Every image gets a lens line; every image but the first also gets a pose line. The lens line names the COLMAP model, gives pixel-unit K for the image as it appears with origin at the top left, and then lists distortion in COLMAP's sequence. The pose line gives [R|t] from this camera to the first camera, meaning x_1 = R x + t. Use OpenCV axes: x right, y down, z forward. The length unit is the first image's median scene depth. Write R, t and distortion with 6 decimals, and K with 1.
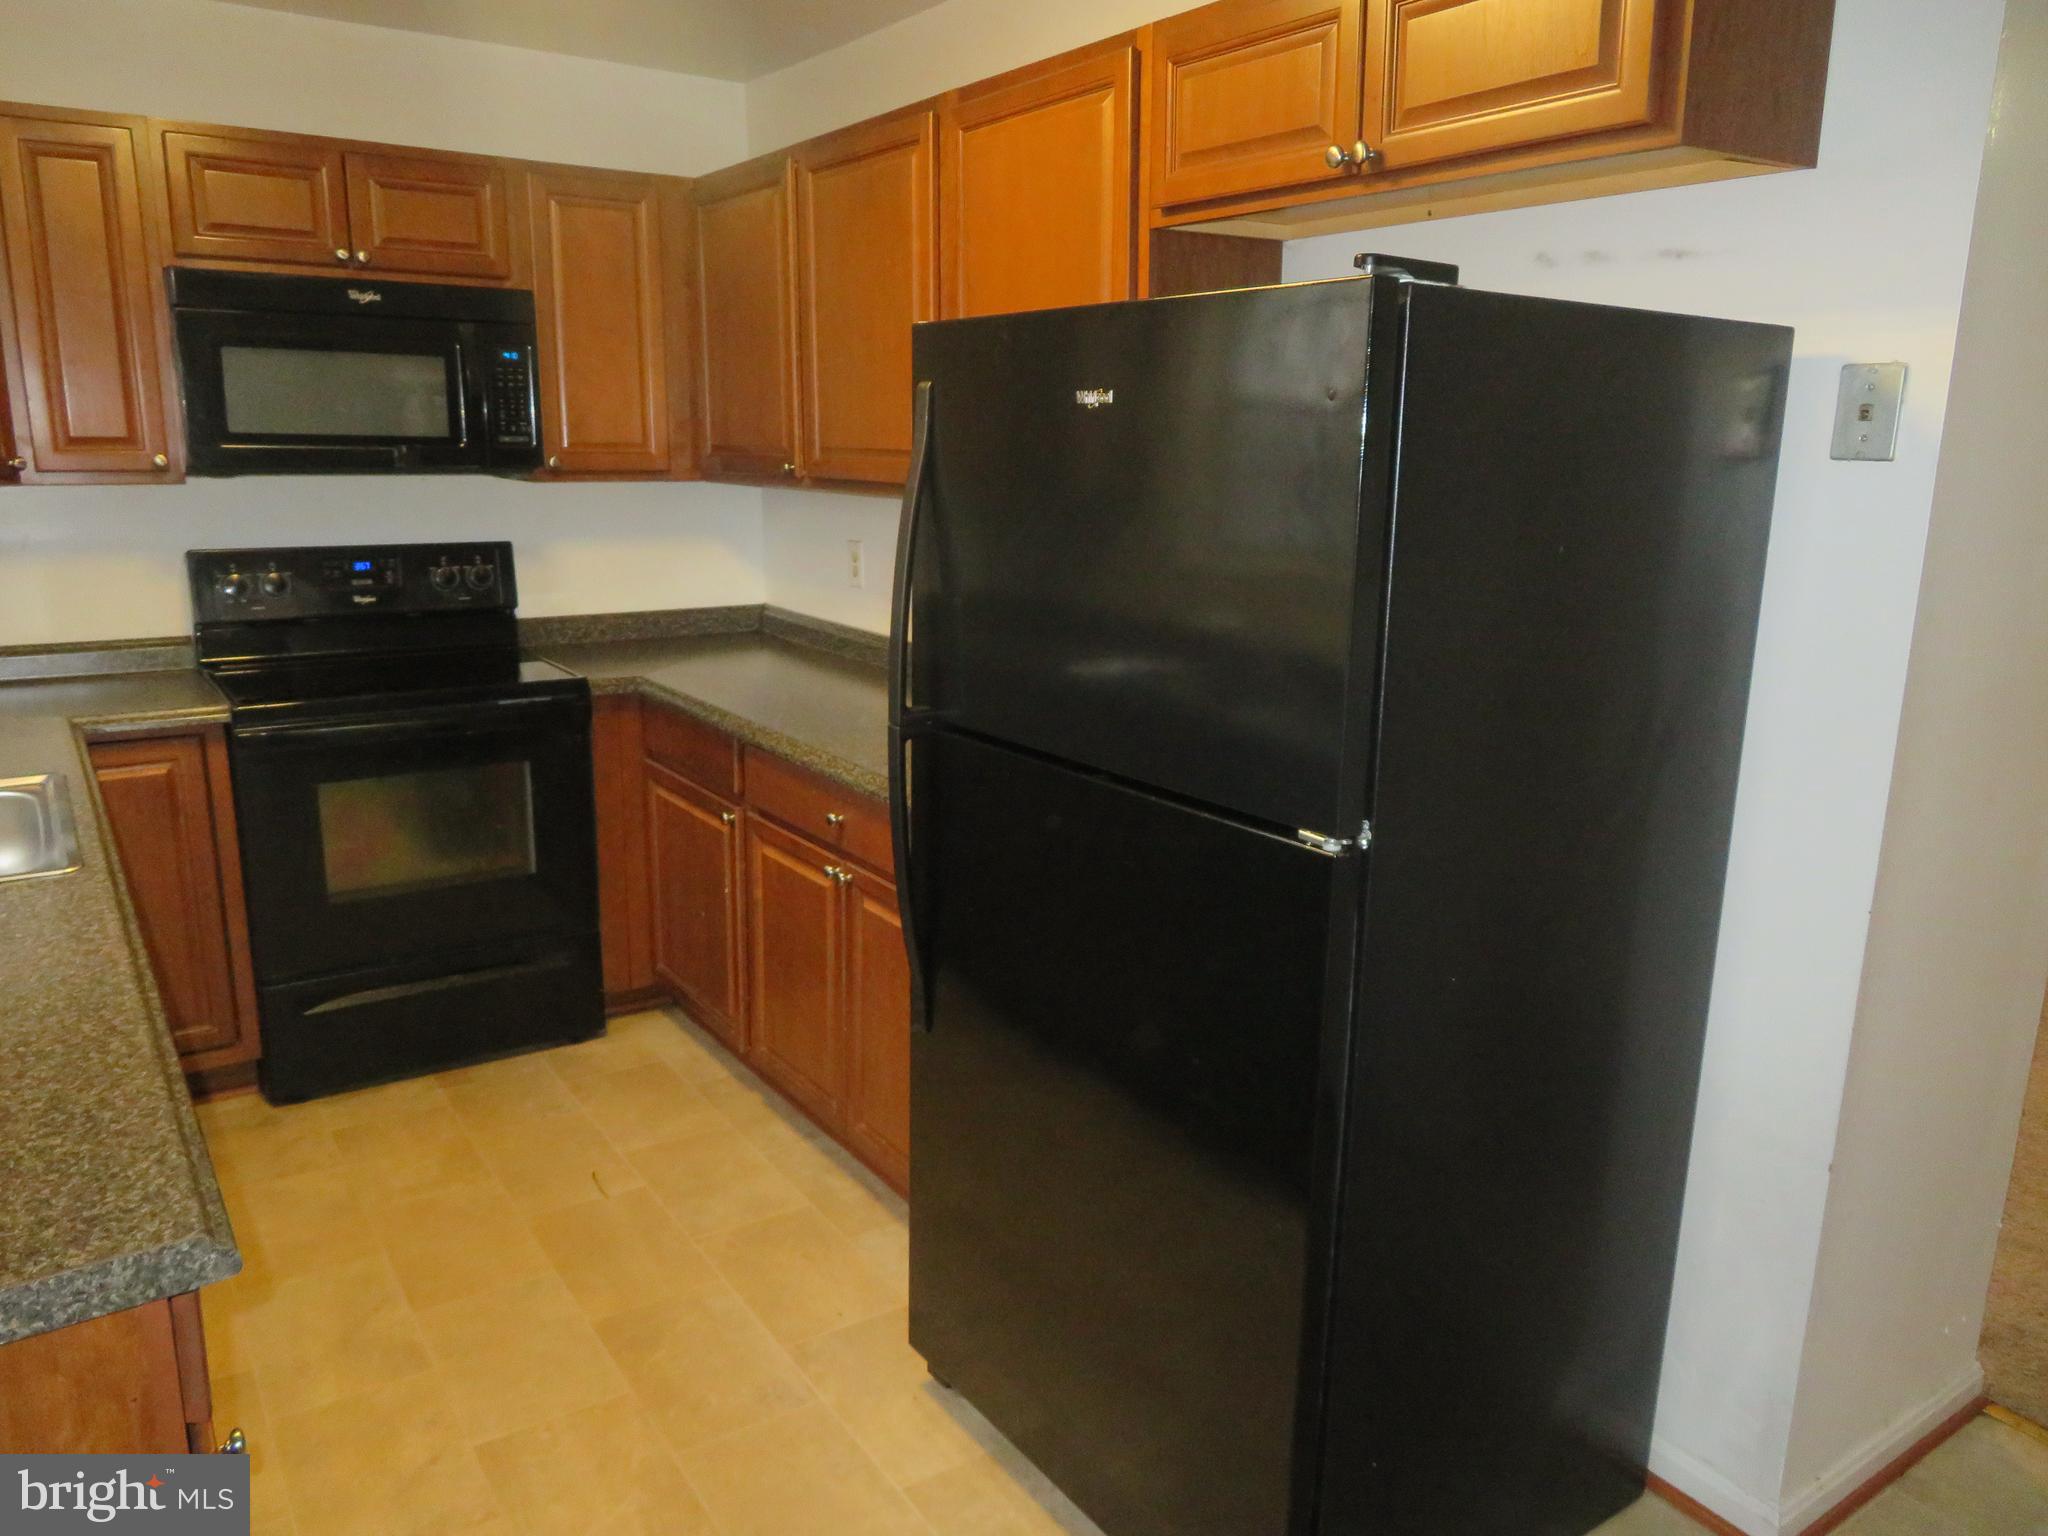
lens RADIAL K [[1461.6, 0, 1024.7], [0, 1461.6, 767.2], [0, 0, 1]] dist [-0.009749, 0.008036]
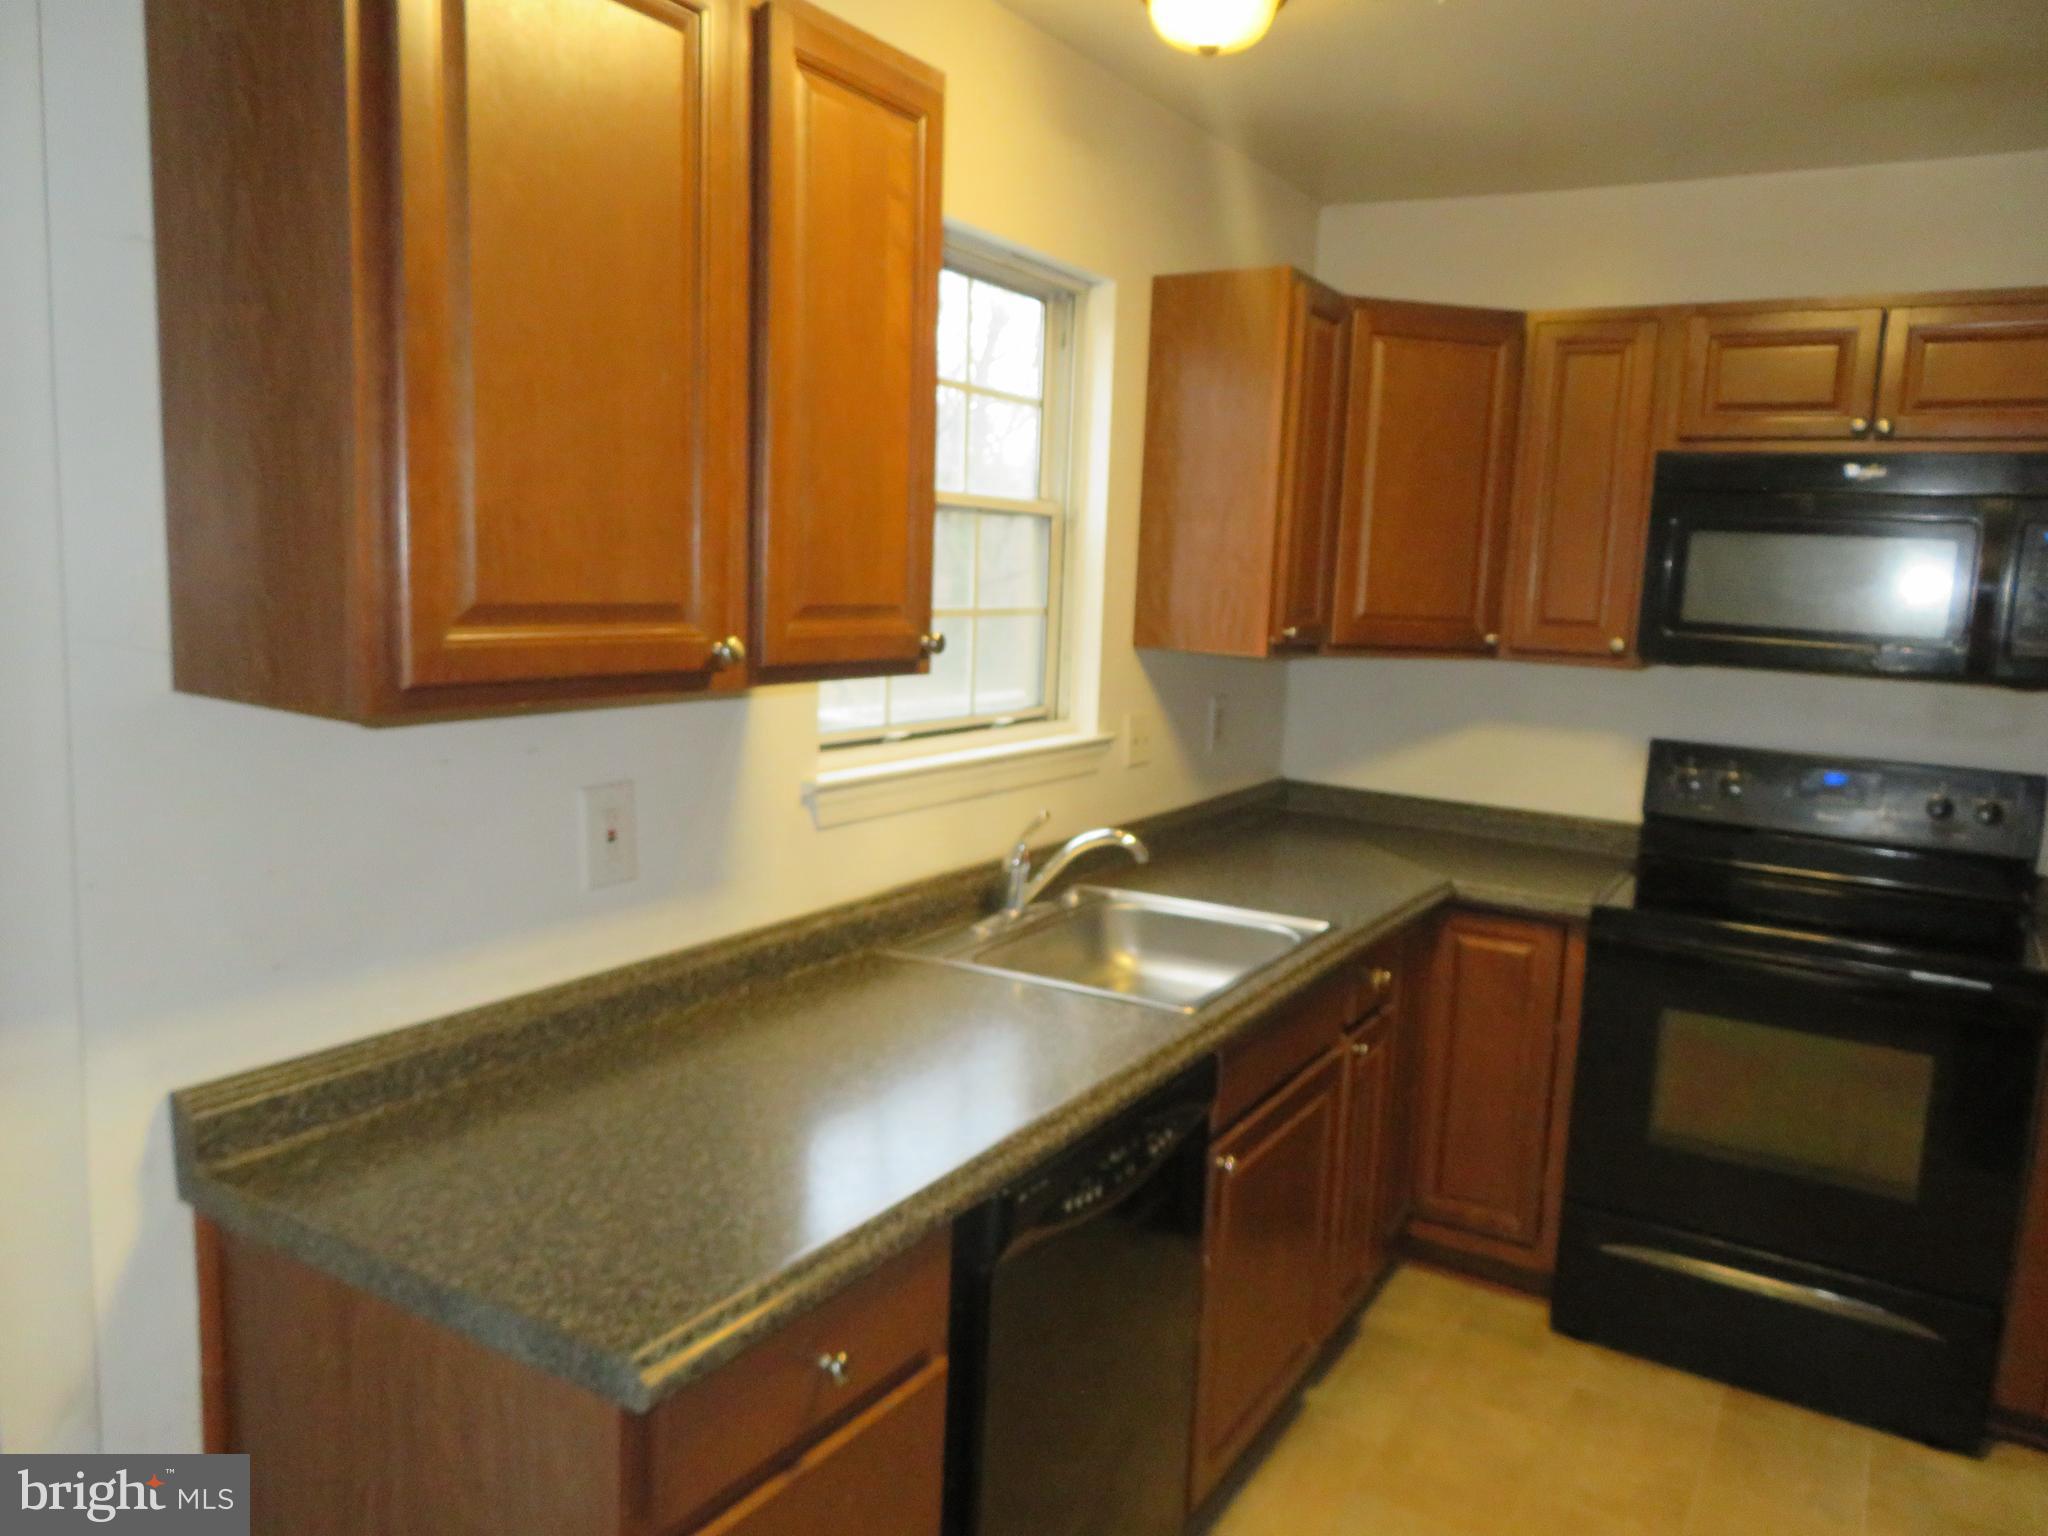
lens RADIAL K [[1461.6, 0, 1026.0], [0, 1461.6, 774.7], [0, 0, 1]] dist [-0.009749, 0.008036]
pose [[0.404870, 0.136182, -0.904176, 0.141169], [-0.239966, 0.970012, 0.038647, -0.066461], [0.882325, 0.201325, 0.425407, 0.241841]]
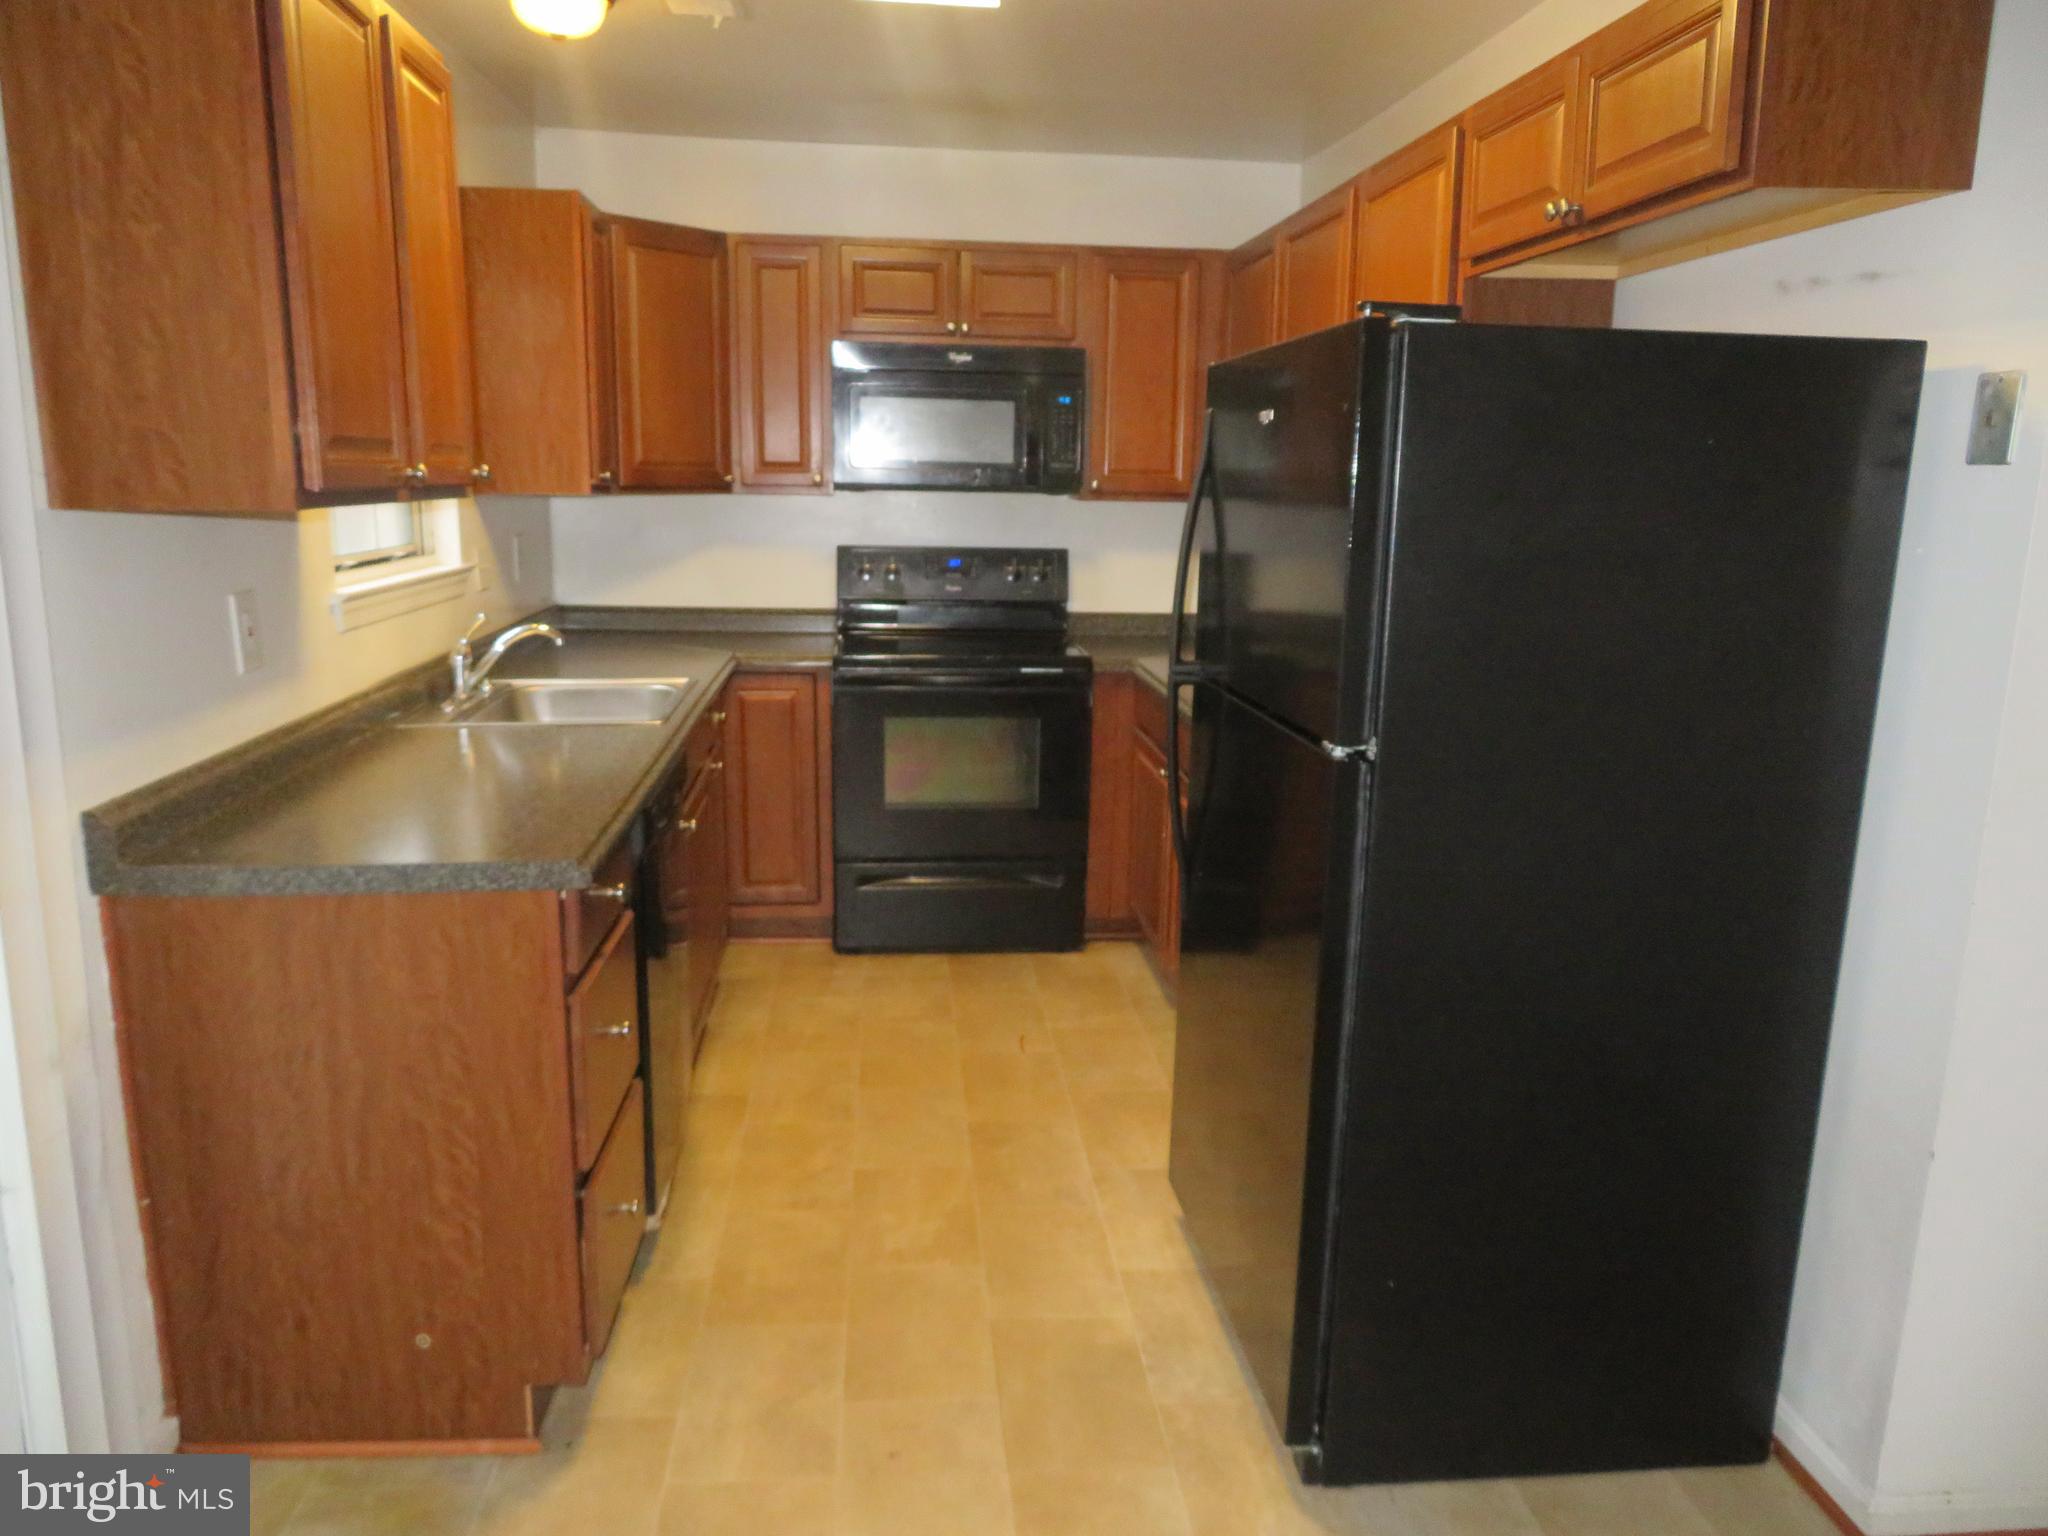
lens RADIAL K [[1461.6, 0, 1027.5], [0, 1461.6, 765.4], [0, 0, 1]] dist [-0.009749, 0.008036]
pose [[0.877538, 0.097103, -0.469572, 0.260920], [-0.113056, 0.993572, -0.005818, 0.046991], [0.465988, 0.058193, 0.882875, -0.123590]]
